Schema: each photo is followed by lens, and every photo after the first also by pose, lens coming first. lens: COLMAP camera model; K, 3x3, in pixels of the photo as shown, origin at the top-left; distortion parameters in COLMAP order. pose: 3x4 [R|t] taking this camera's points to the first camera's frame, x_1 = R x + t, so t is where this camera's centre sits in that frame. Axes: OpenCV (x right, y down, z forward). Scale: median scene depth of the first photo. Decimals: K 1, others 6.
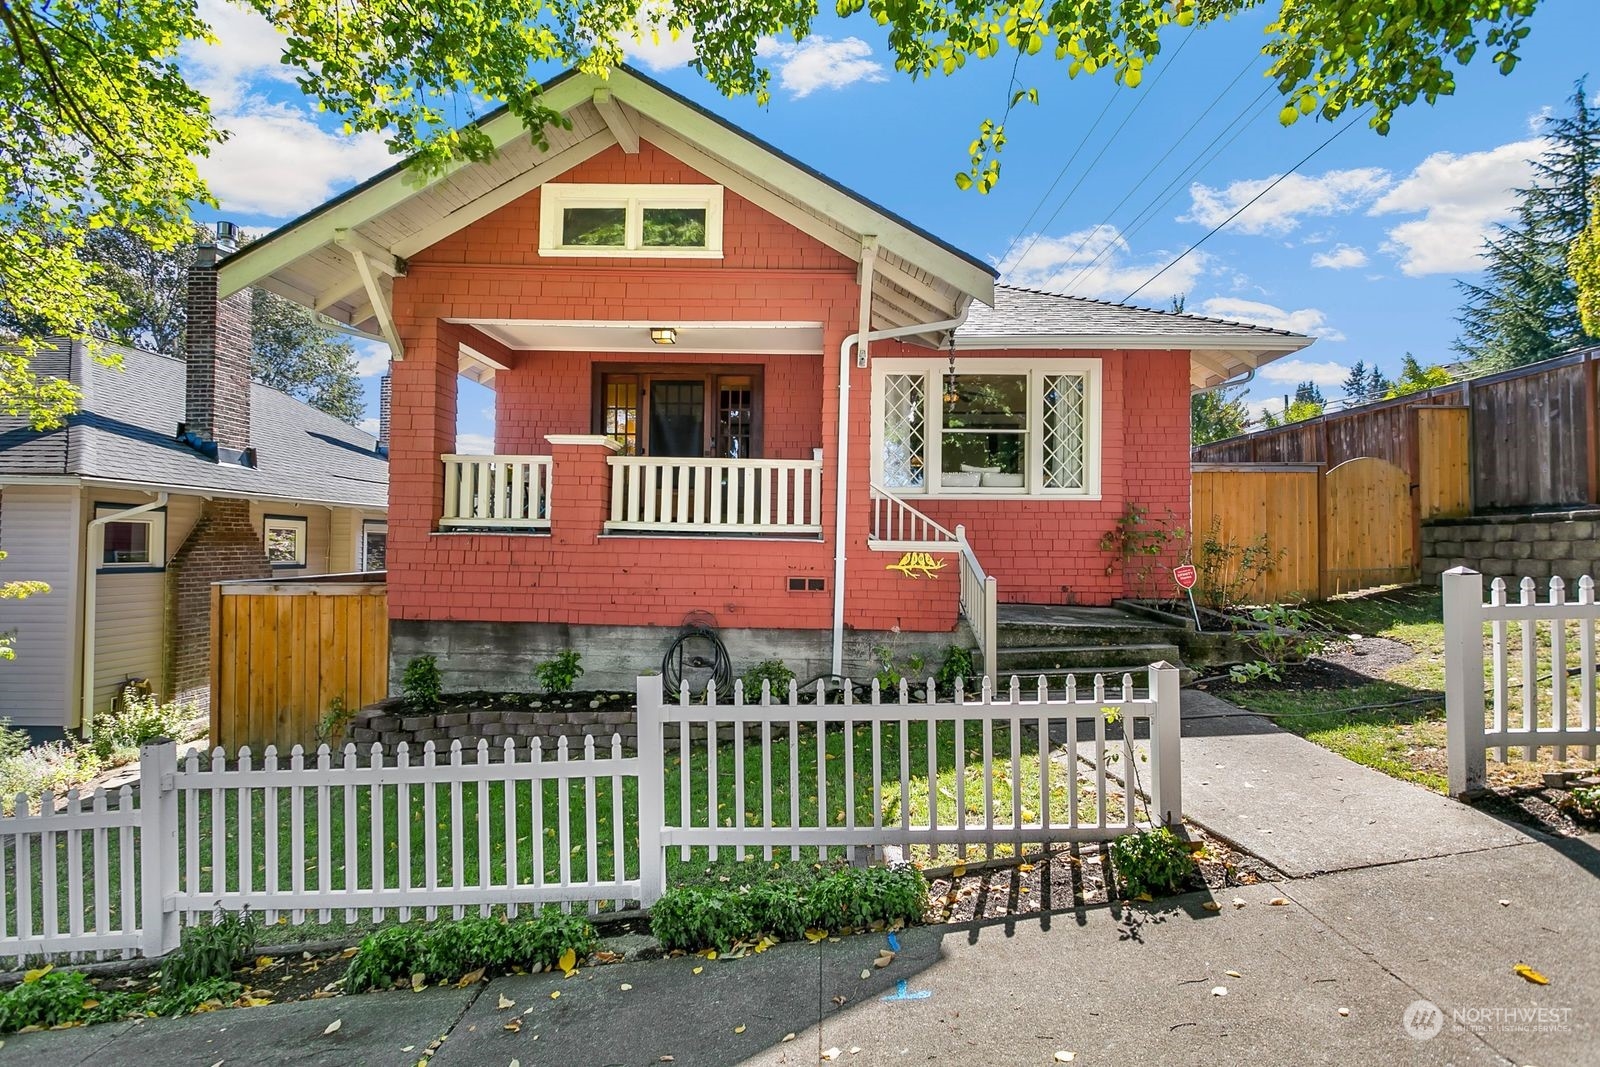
lens RADIAL K [[772.8, 0, 804.6], [0, 772.8, 540.6], [0, 0, 1]] dist [-0.000054, 0.000137]
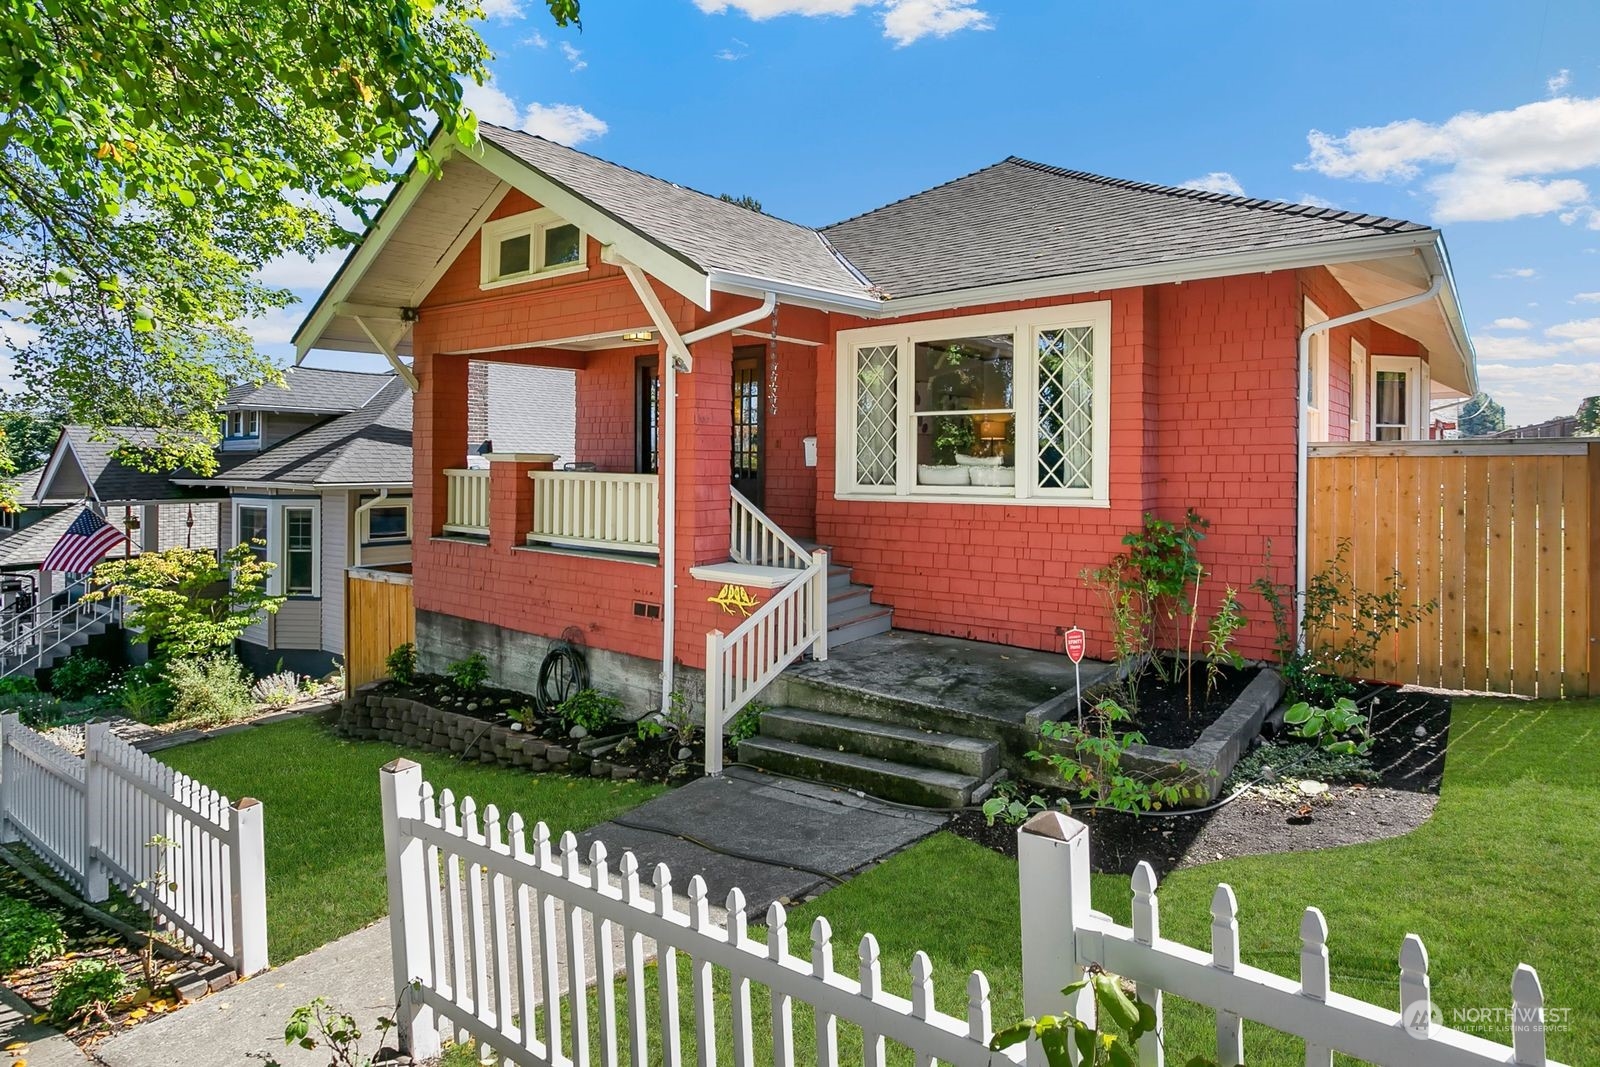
lens RADIAL K [[903.7, 0, 822.1], [0, 903.7, 469.4], [0, 0, 1]] dist [0.002683, 0.000270]
pose [[0.800788, -0.002487, -0.598942, 0.818898], [0.011873, 0.999861, 0.011723, -0.122623], [0.598830, -0.016499, 0.800706, 0.253117]]
